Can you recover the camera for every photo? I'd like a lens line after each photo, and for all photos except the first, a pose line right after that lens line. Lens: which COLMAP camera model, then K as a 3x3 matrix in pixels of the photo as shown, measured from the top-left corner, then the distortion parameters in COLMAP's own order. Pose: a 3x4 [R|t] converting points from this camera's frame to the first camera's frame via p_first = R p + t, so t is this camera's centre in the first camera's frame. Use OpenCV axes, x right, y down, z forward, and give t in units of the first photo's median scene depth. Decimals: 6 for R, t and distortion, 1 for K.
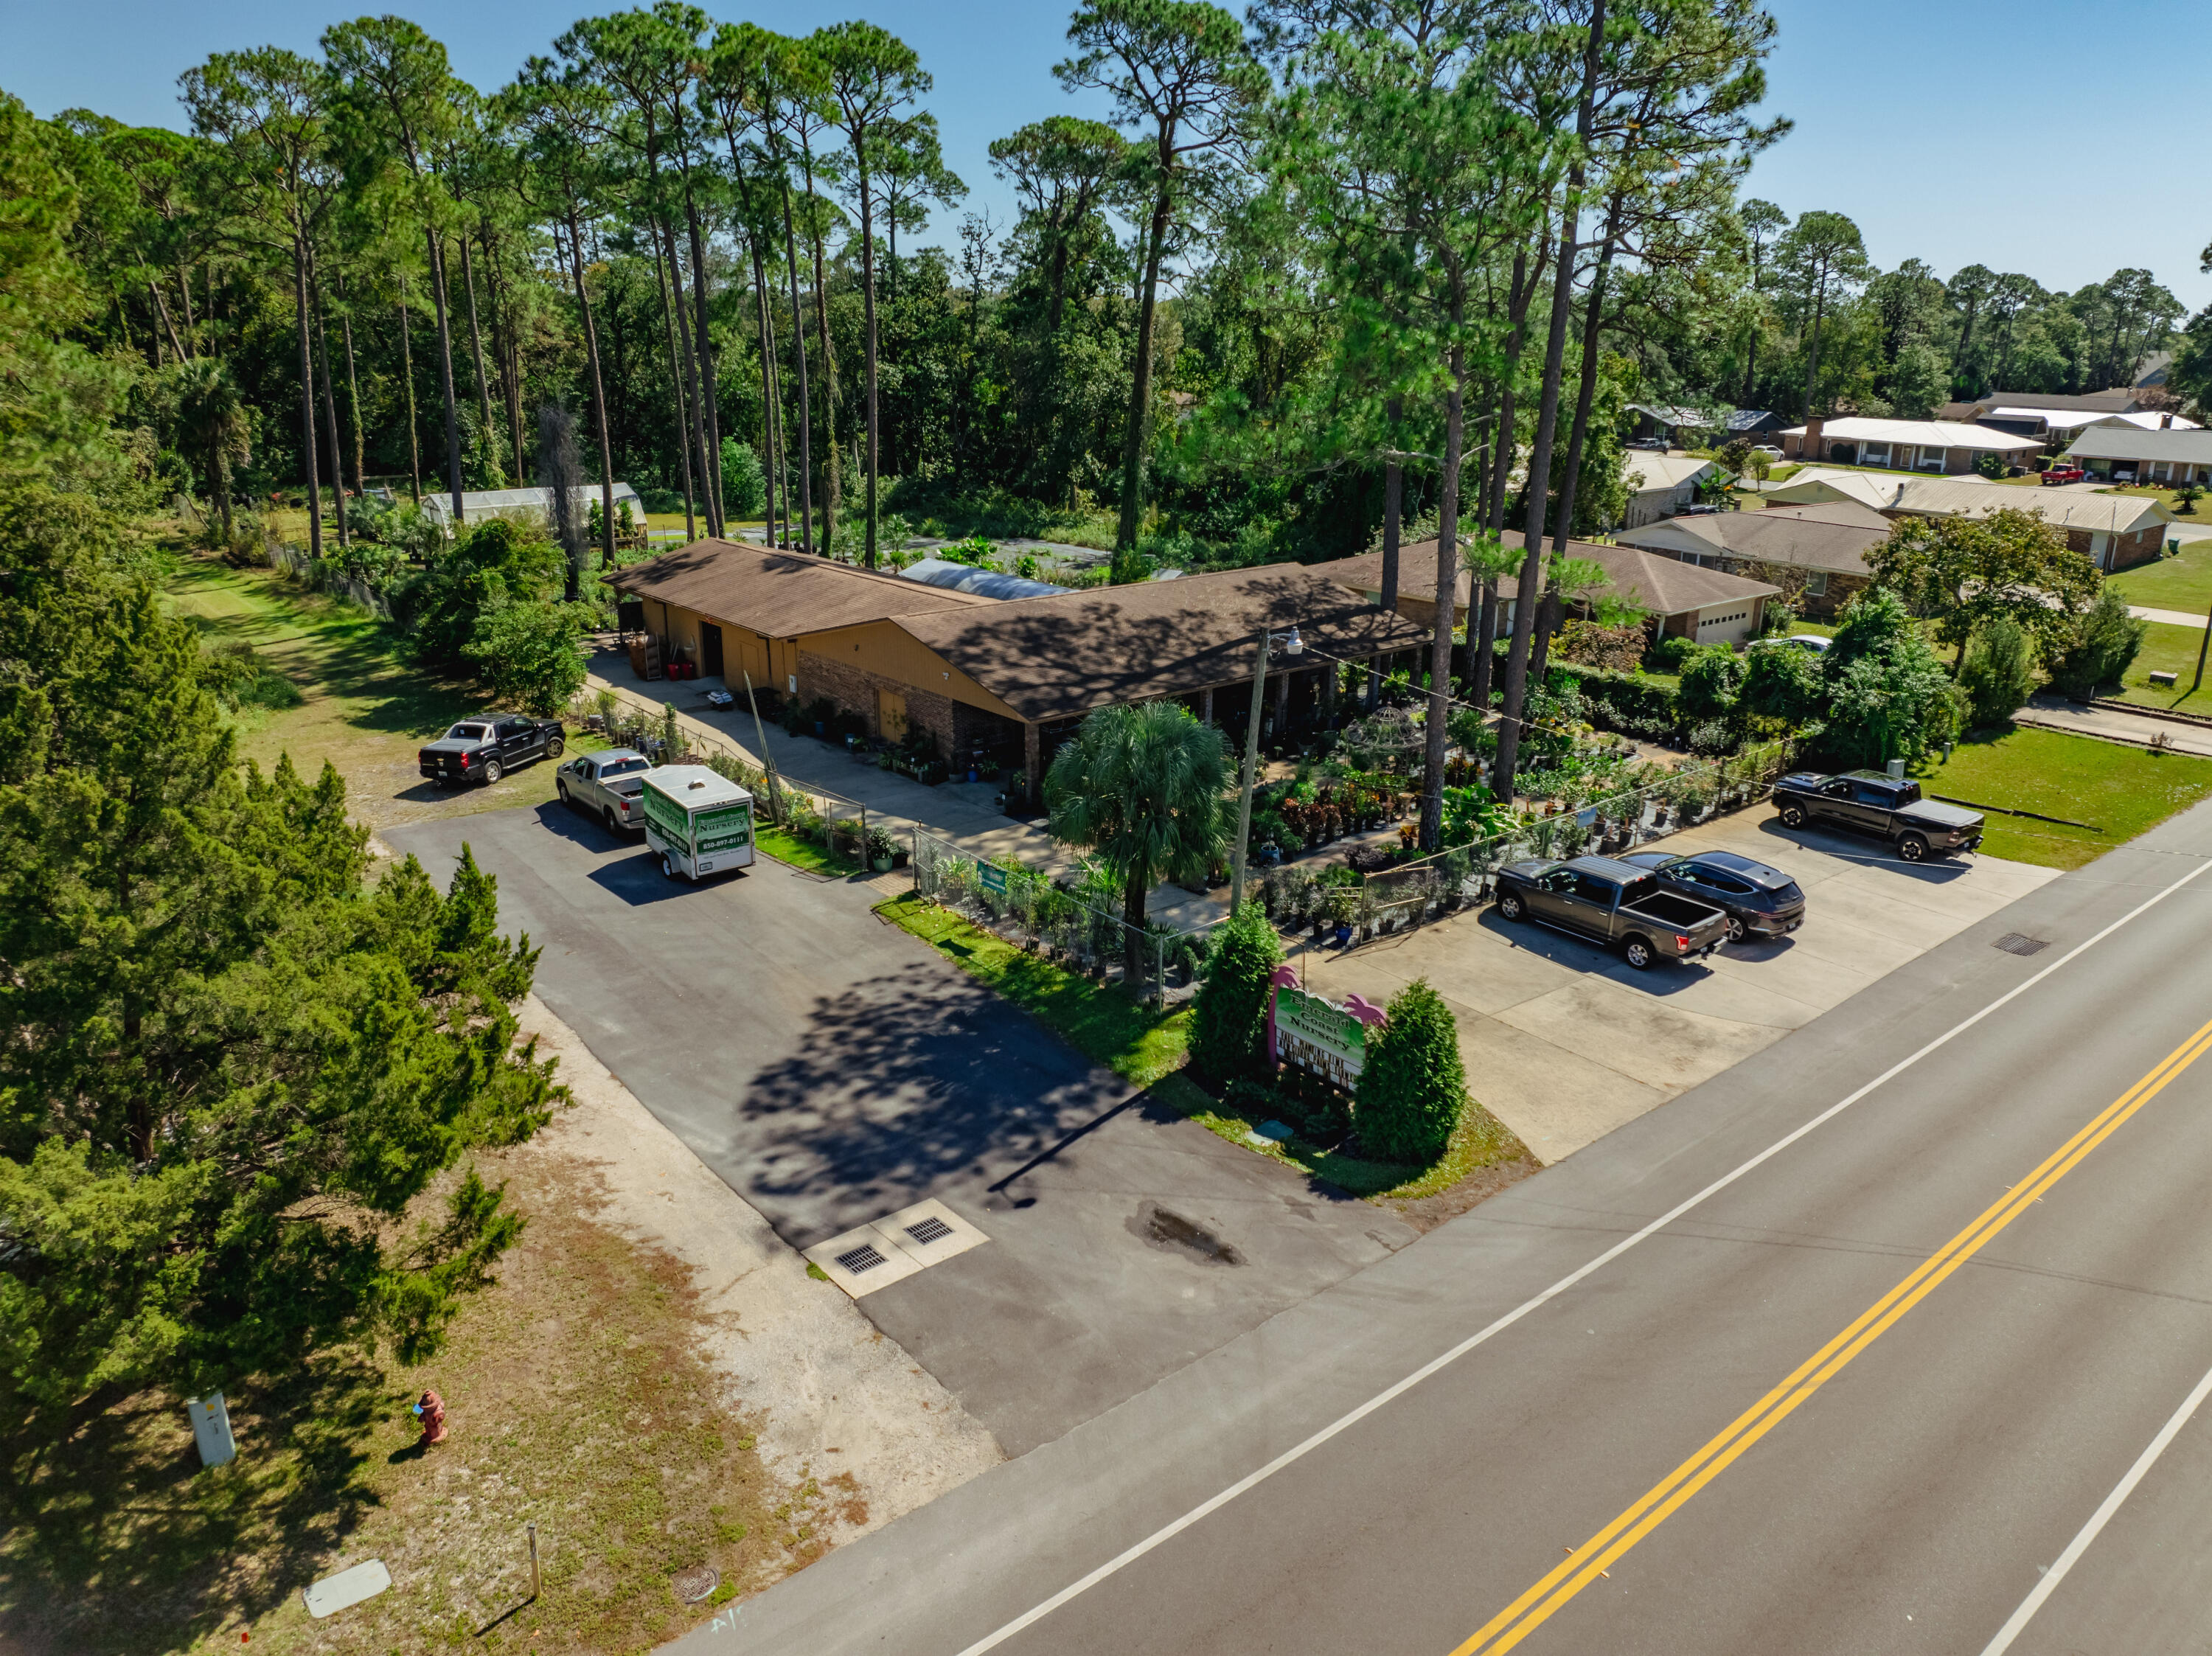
lens RADIAL K [[1546.5, 0, 1106.0], [0, 1546.5, 828.0], [0, 0, 1]] dist [-0.030620, -0.003696]
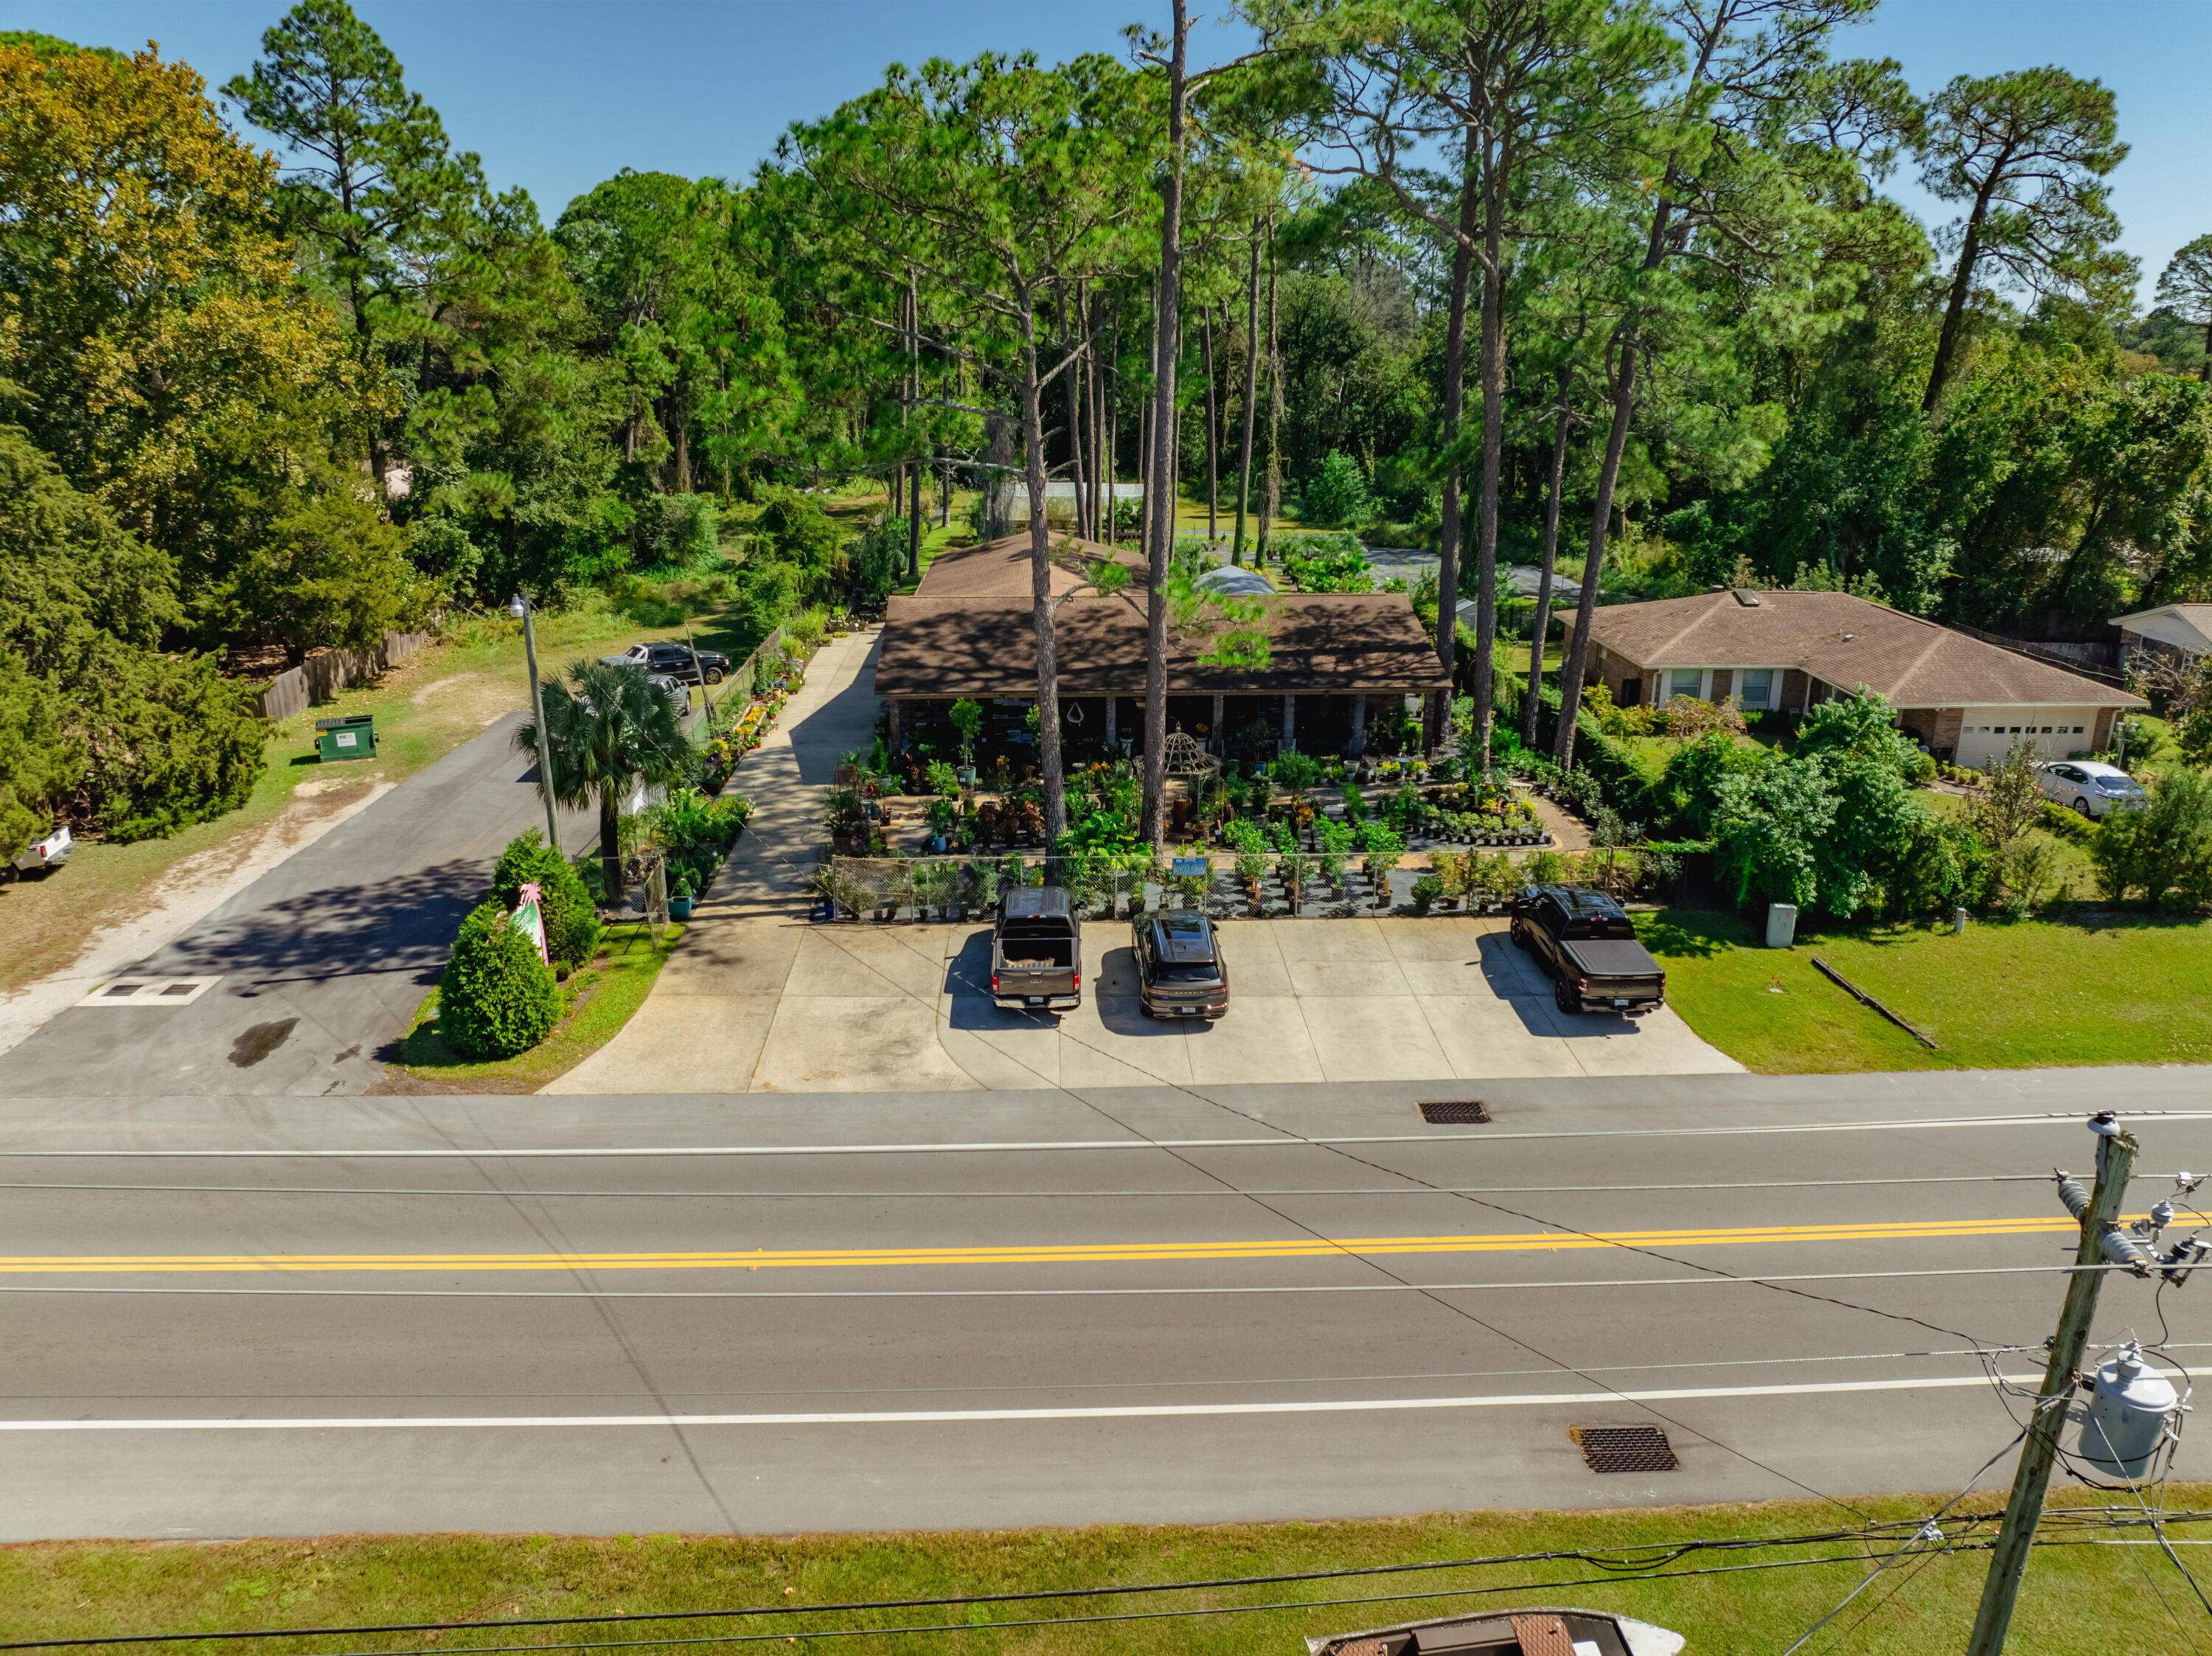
lens RADIAL K [[1534.8, 0, 1114.6], [0, 1534.8, 825.8], [0, 0, 1]] dist [-0.023877, -0.019744]
pose [[0.799140, 0.181418, -0.573117, 0.772274], [-0.188525, 0.980913, 0.047630, -0.064364], [0.570818, 0.069983, 0.818088, 0.205124]]
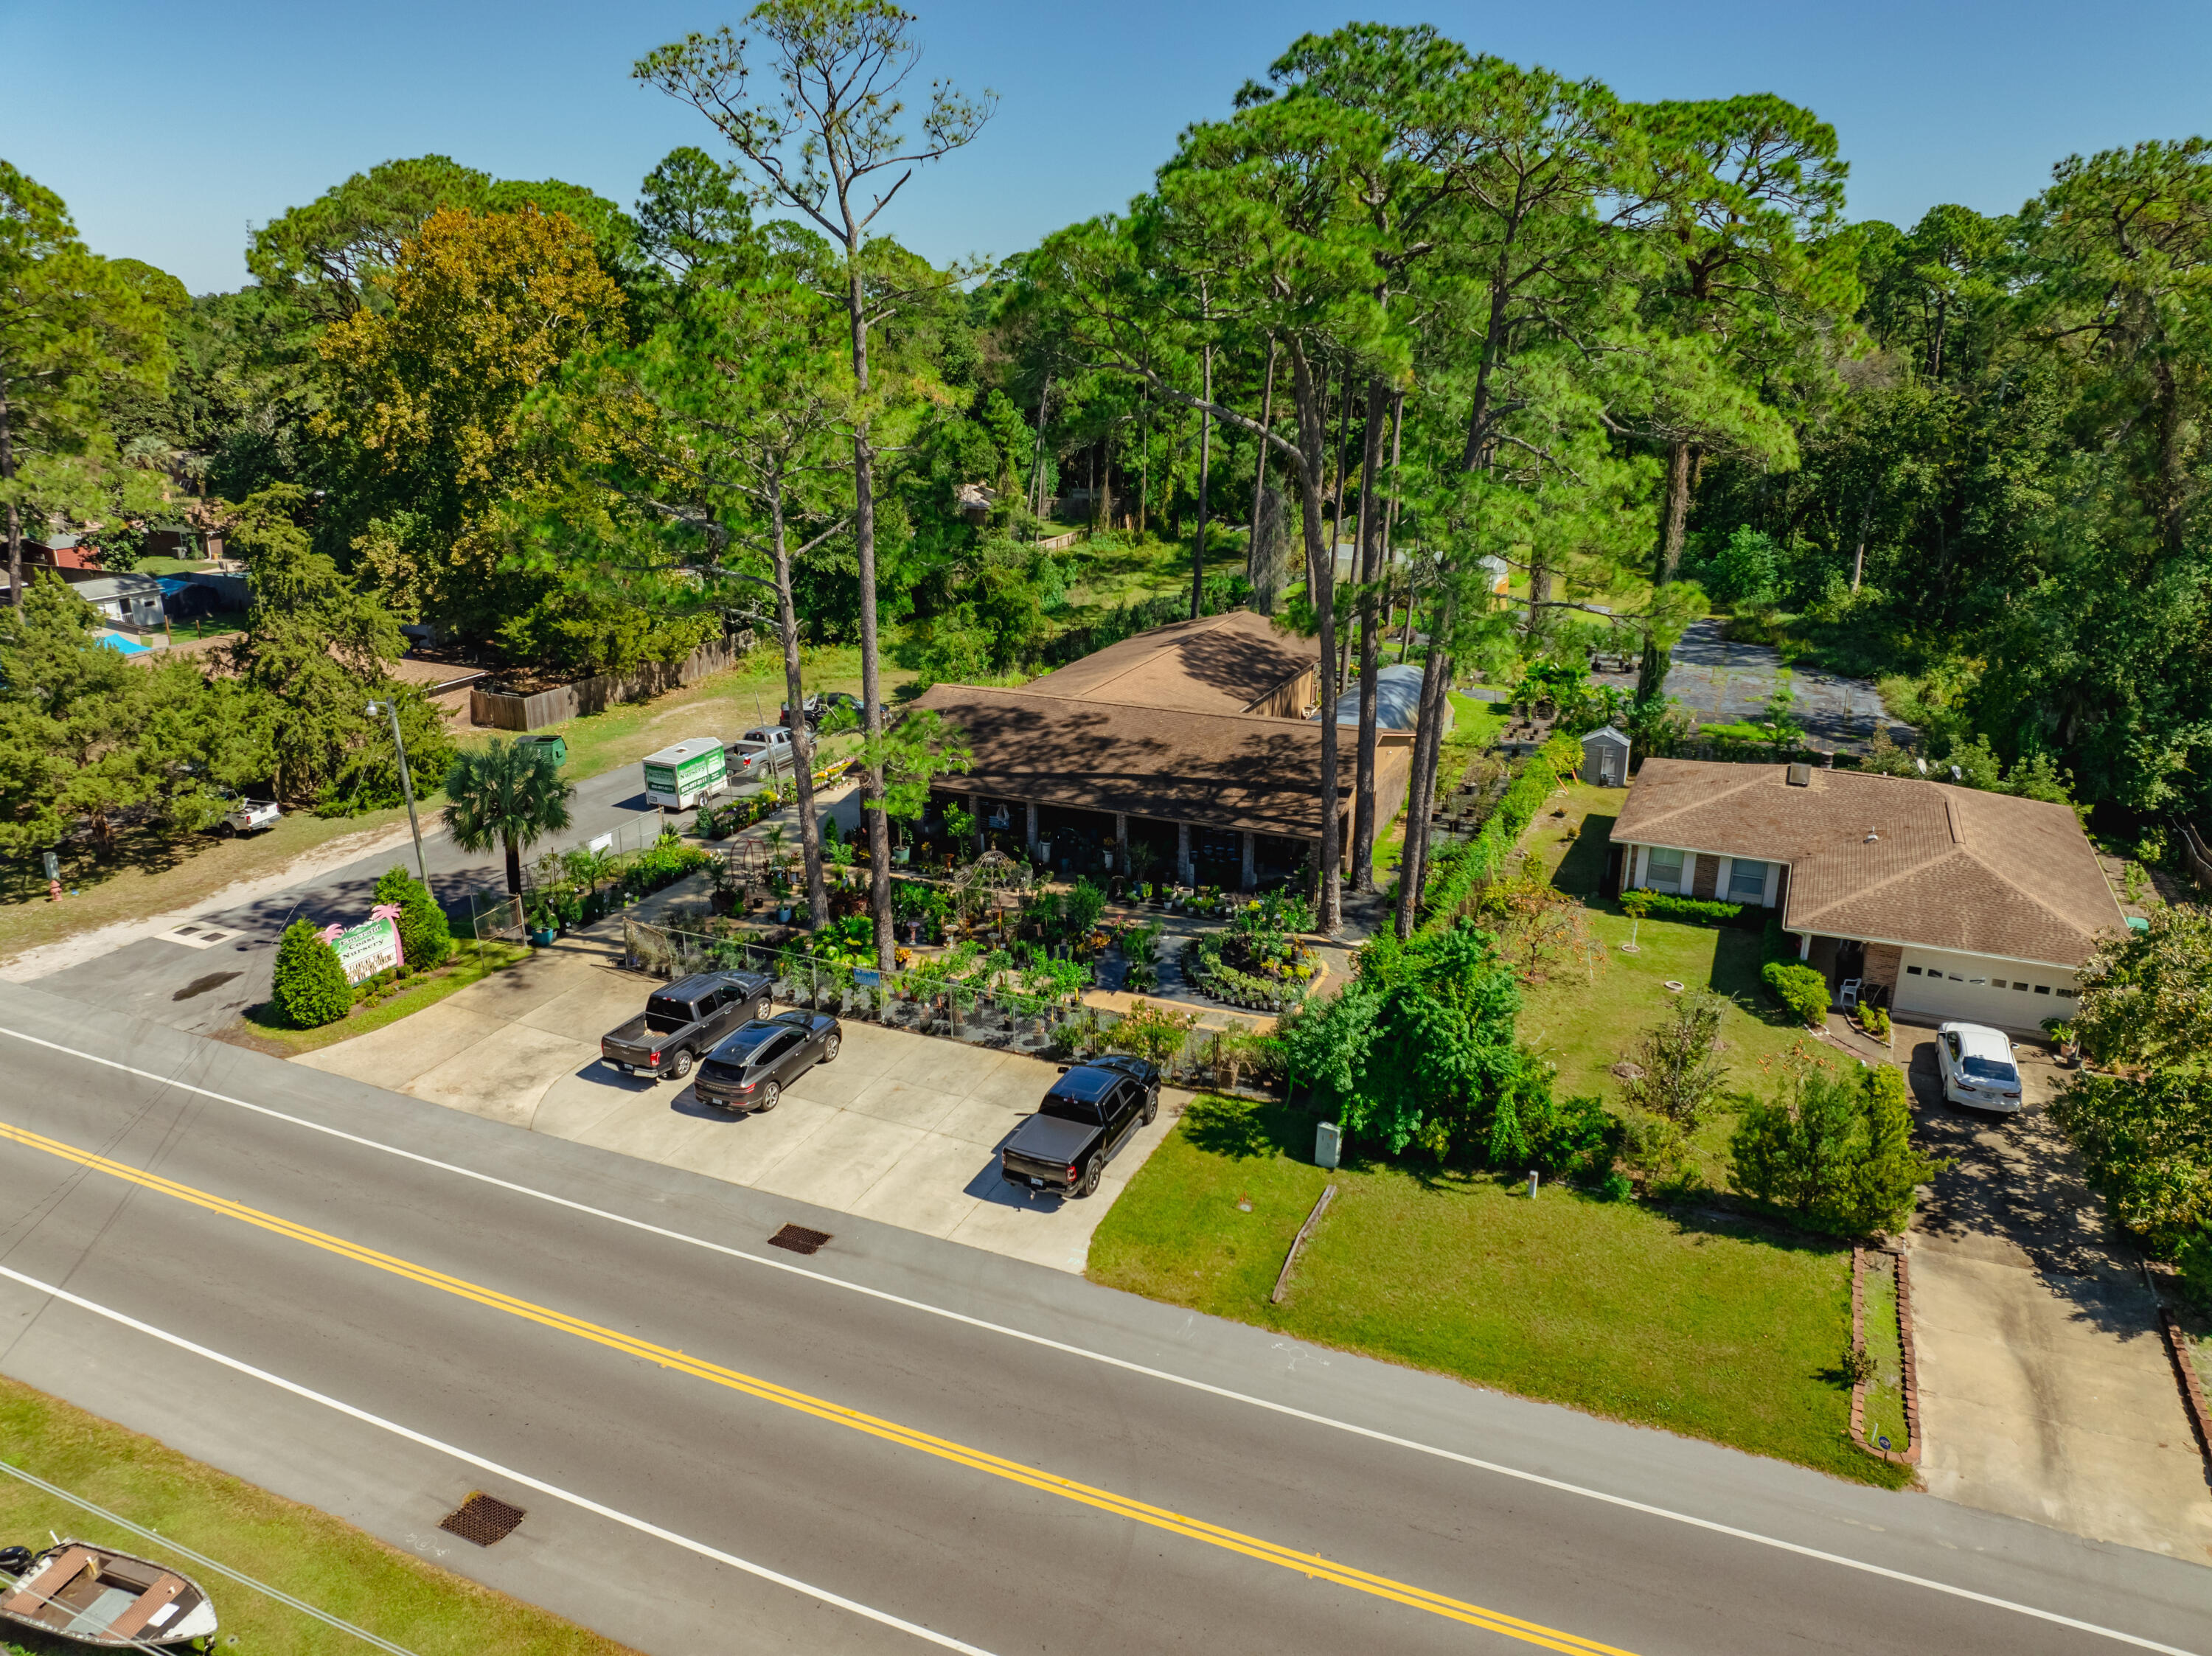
lens RADIAL K [[1534.8, 0, 1114.6], [0, 1534.8, 825.8], [0, 0, 1]] dist [-0.023877, -0.019744]
pose [[0.453019, 0.279046, -0.846704, 1.220133], [-0.284704, 0.945302, 0.159213, -0.315222], [0.844818, 0.168933, 0.507685, 0.563036]]
